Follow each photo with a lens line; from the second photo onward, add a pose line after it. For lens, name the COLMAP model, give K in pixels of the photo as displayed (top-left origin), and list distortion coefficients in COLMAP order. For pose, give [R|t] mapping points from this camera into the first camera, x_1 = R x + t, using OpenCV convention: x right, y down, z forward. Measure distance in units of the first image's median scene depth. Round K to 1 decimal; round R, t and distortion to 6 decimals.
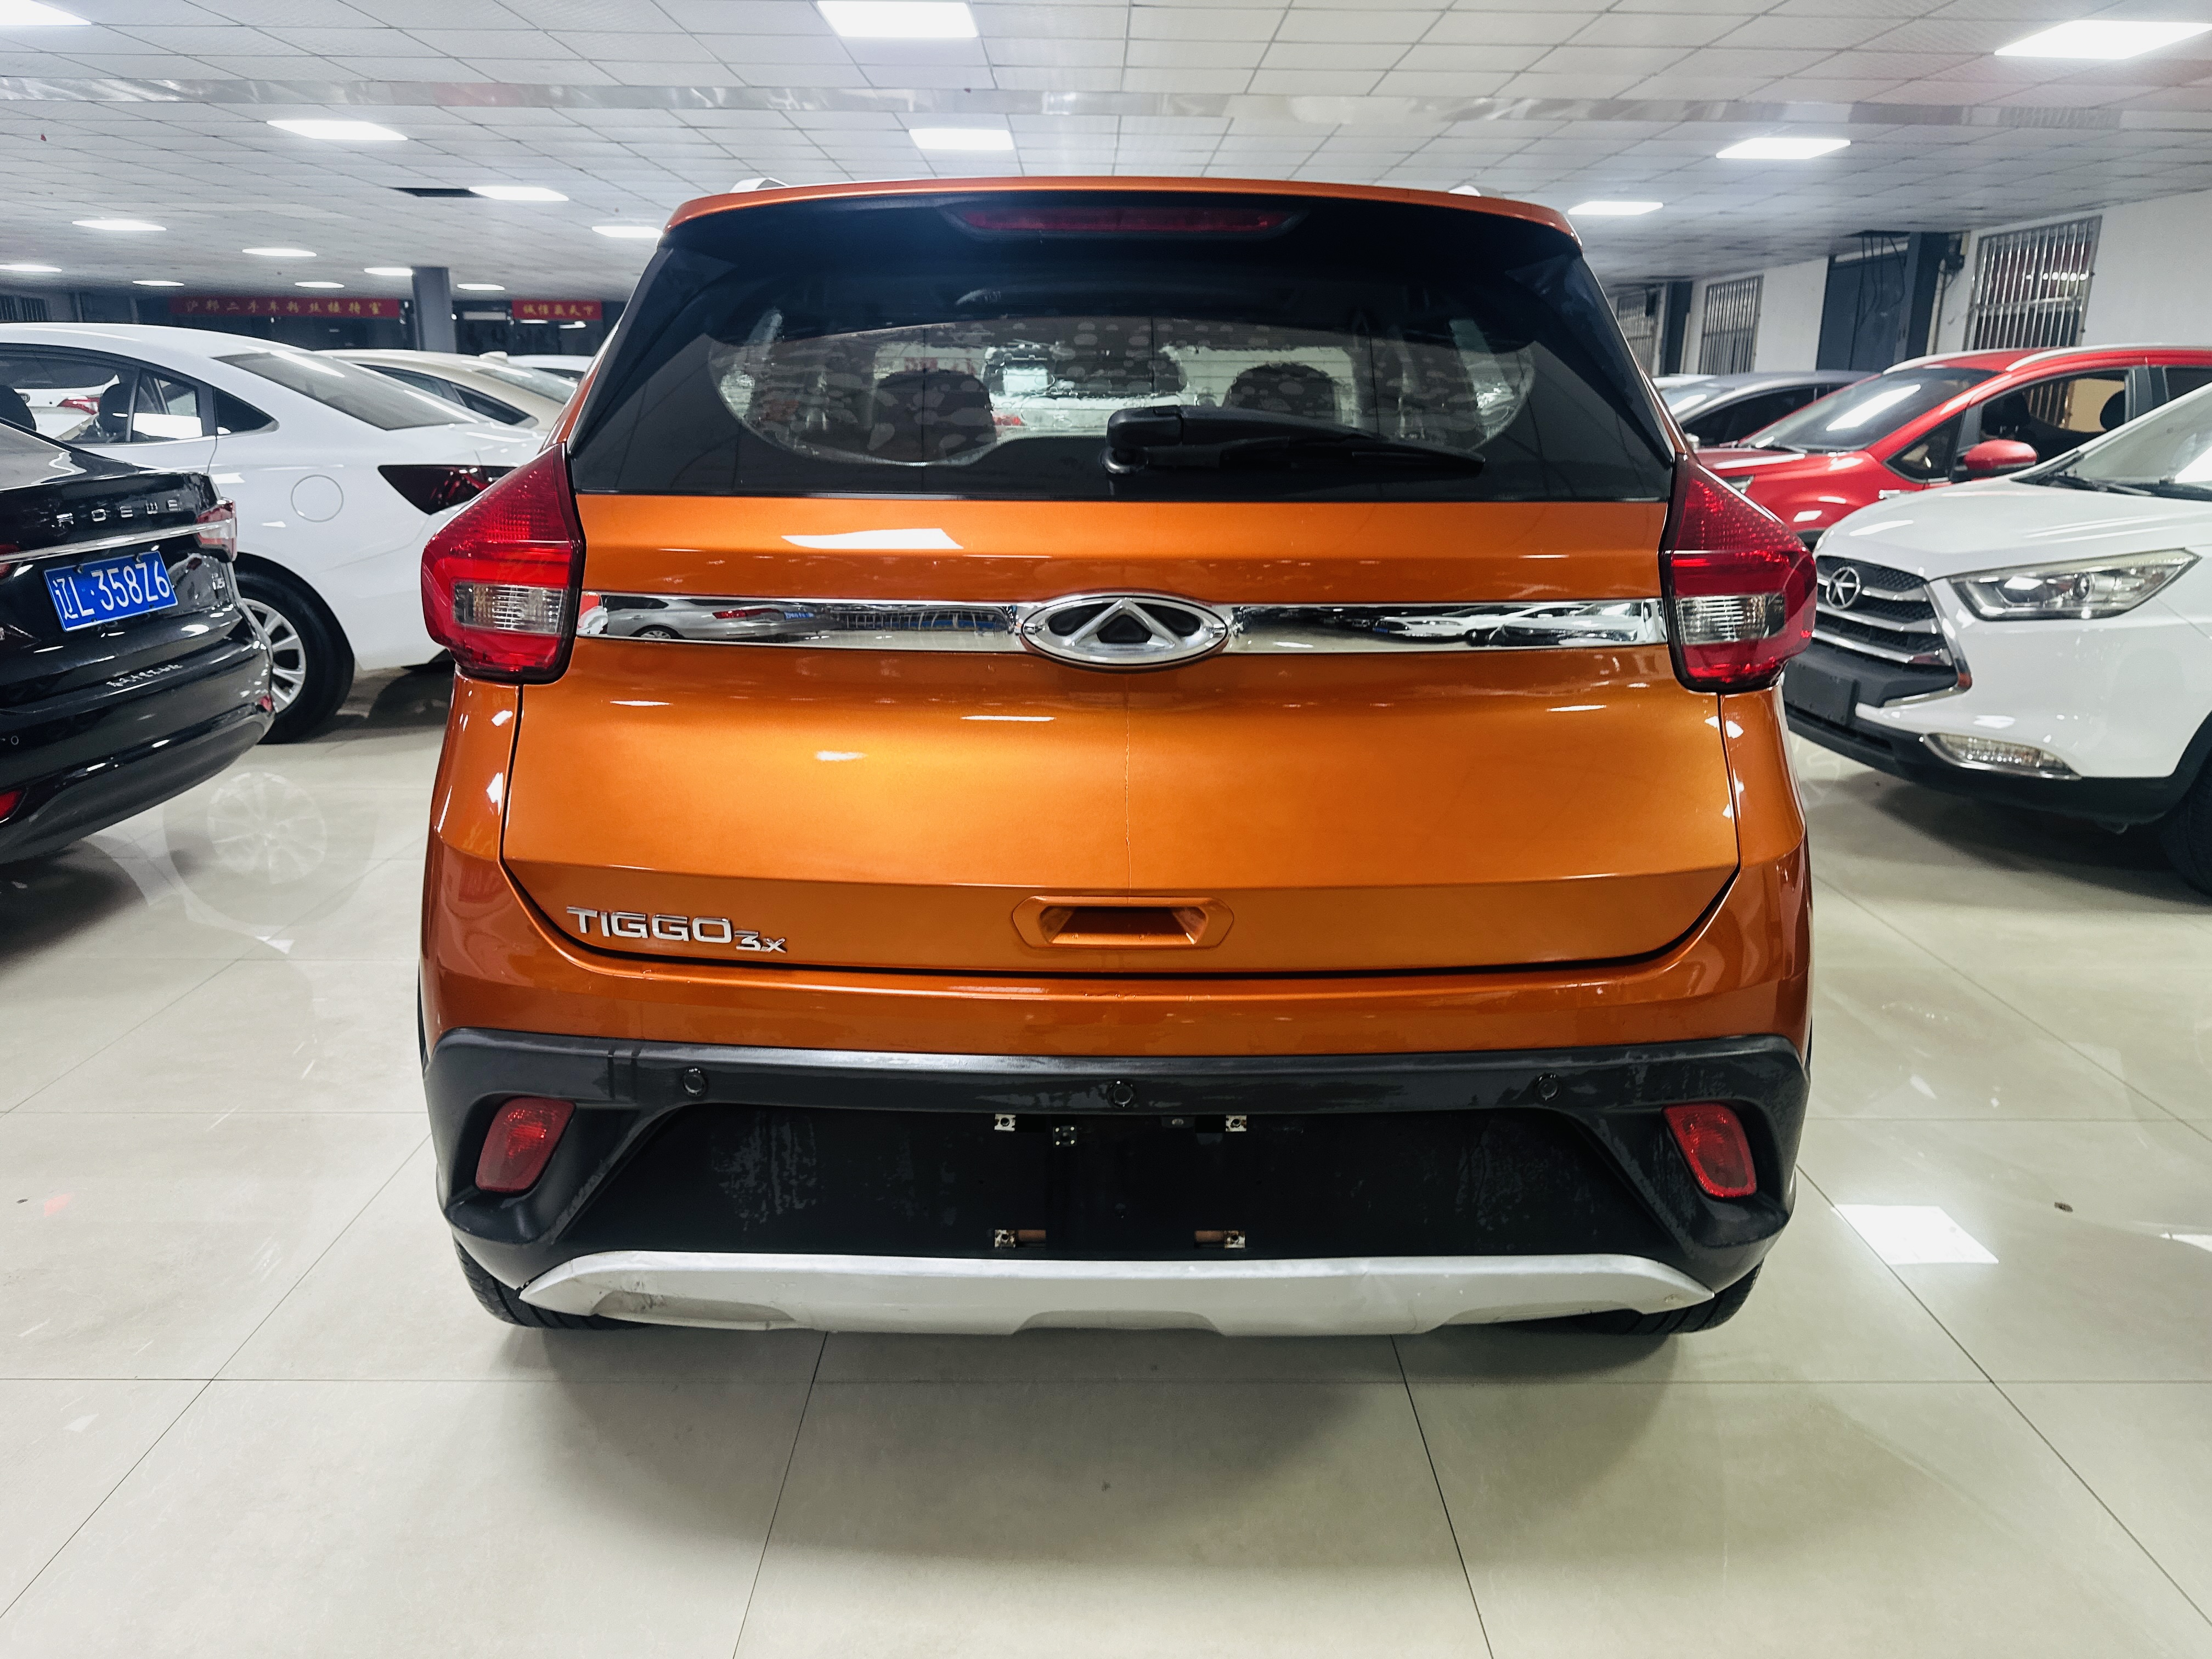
lens RADIAL K [[1532.6, 0, 1106.0], [0, 1532.6, 829.5], [0, 0, 1]] dist [-0.033532, -0.000559]
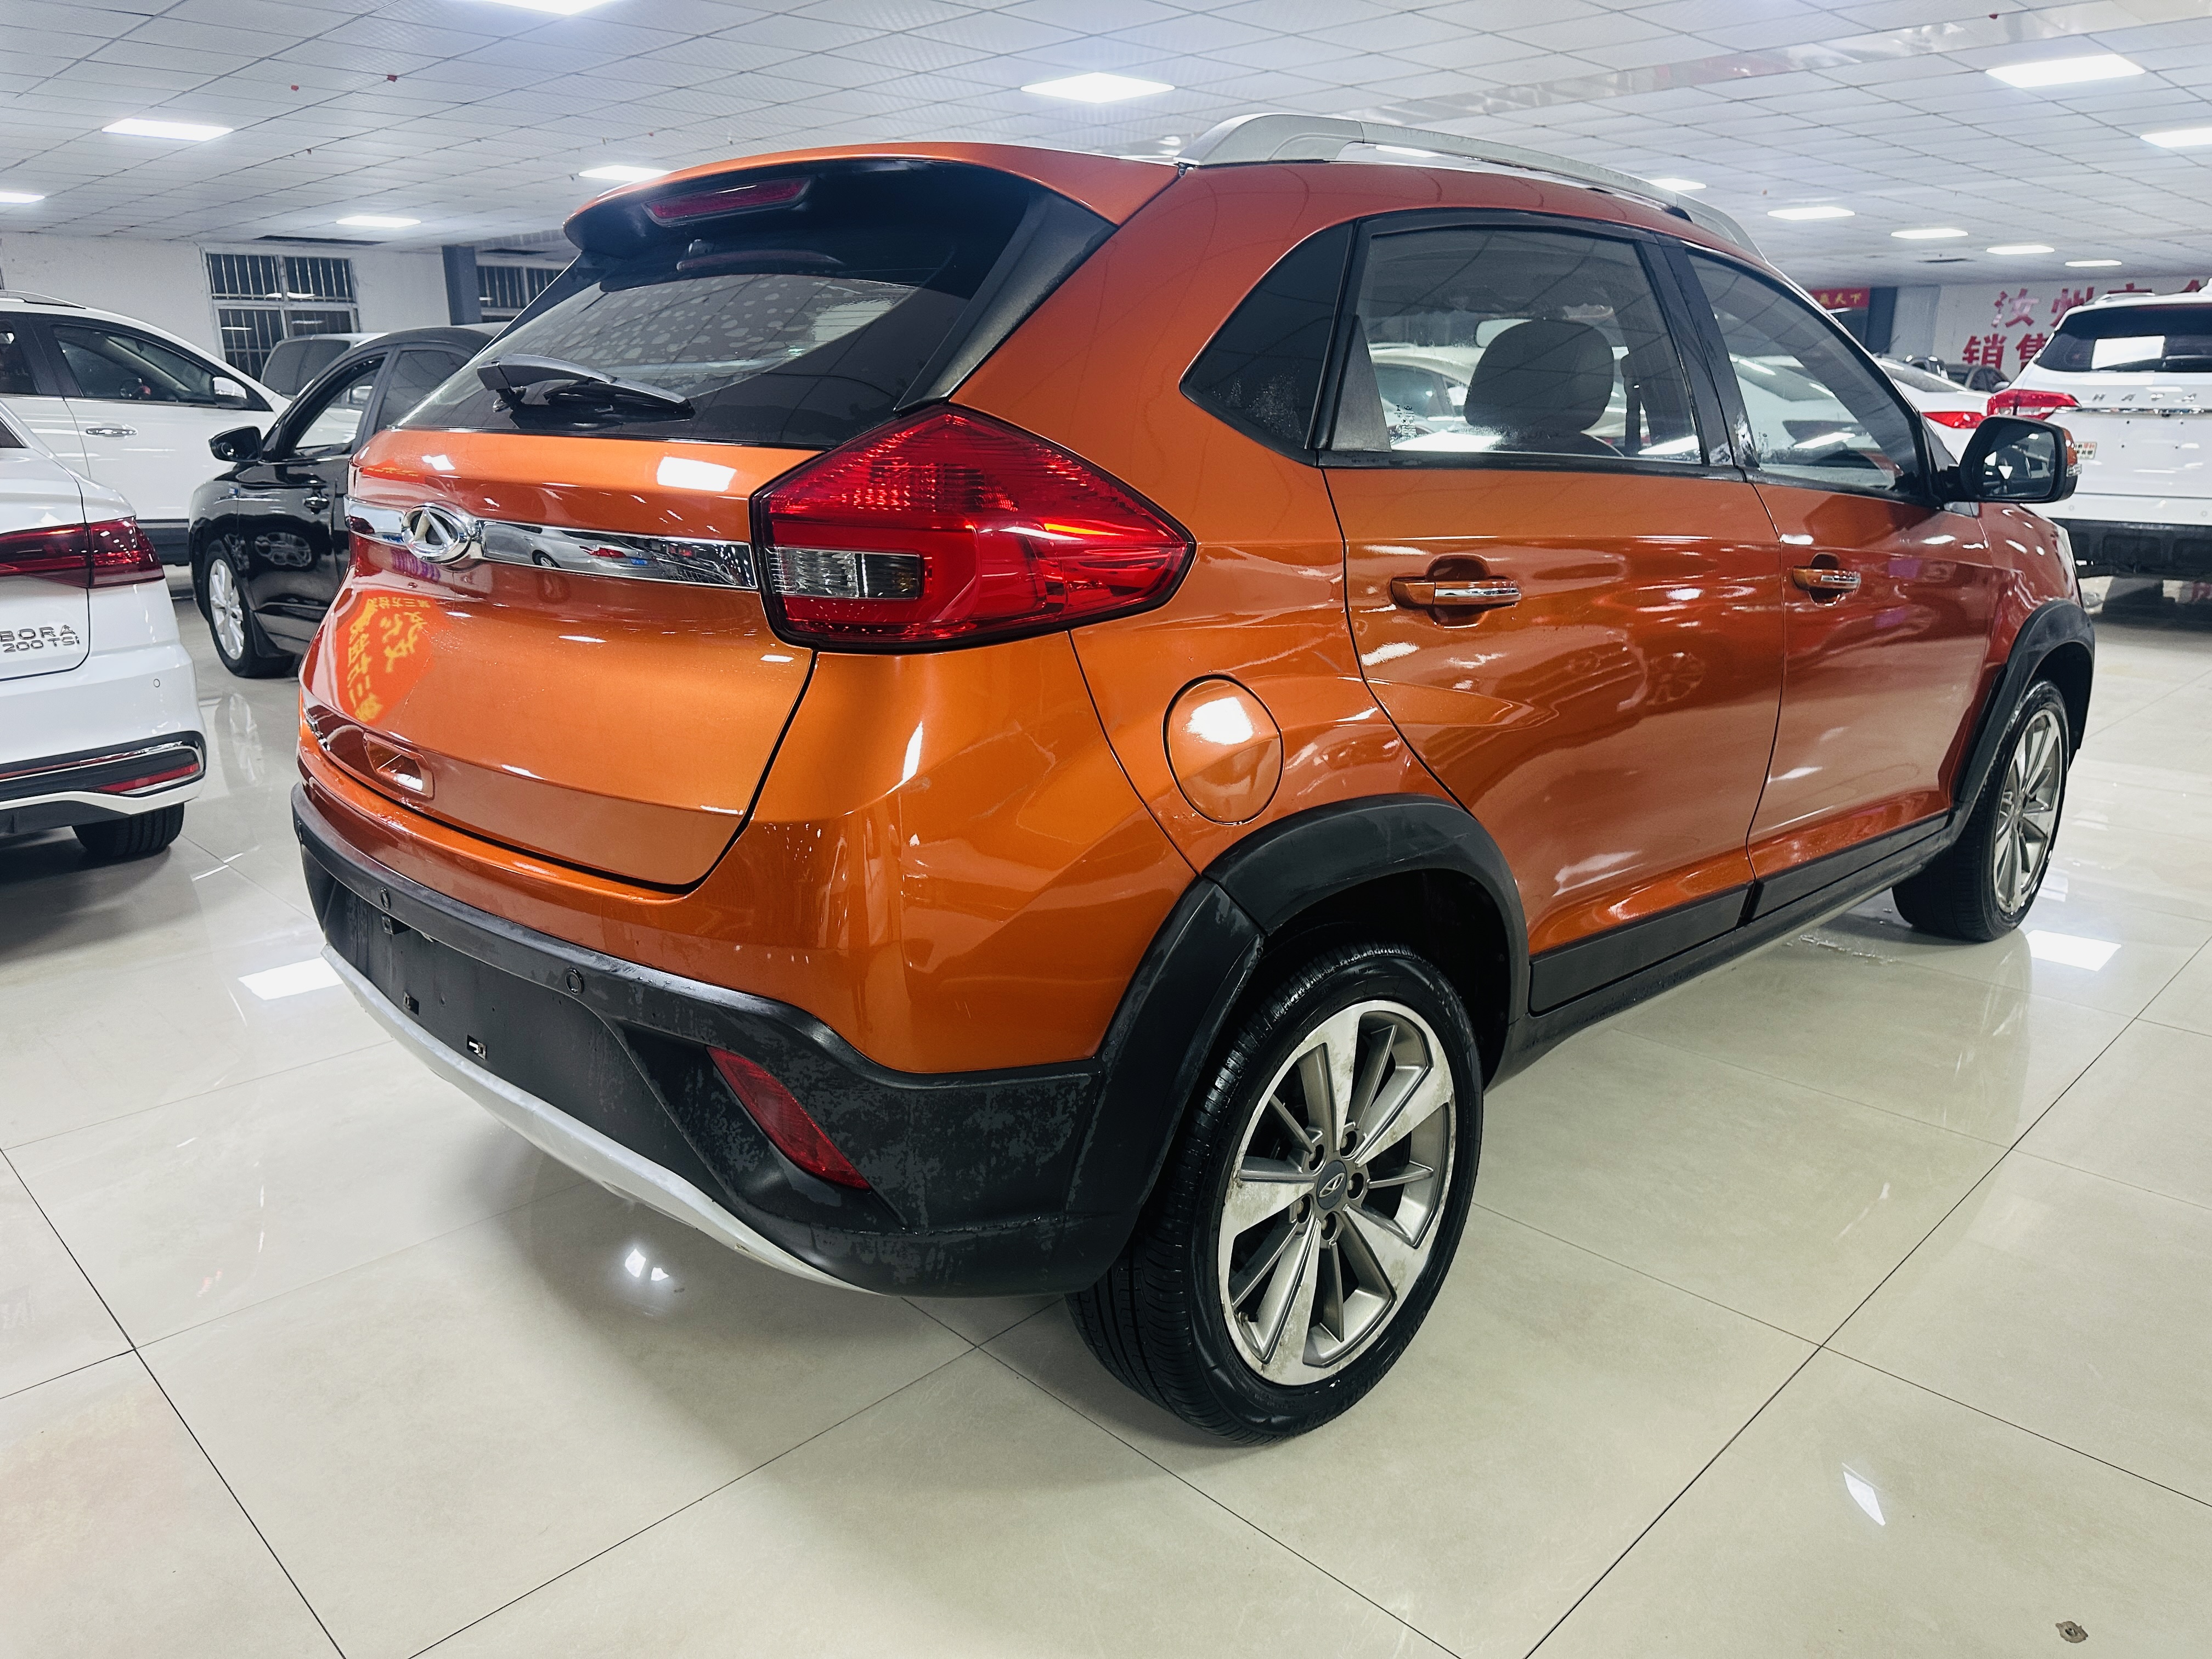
lens RADIAL K [[1532.6, 0, 1106.0], [0, 1532.6, 829.5], [0, 0, 1]] dist [-0.033532, -0.000559]
pose [[0.702266, 0.167716, -0.691877, 0.987831], [-0.165681, 0.983672, 0.070281, -0.059068], [0.692368, 0.065275, 0.718586, 0.357015]]
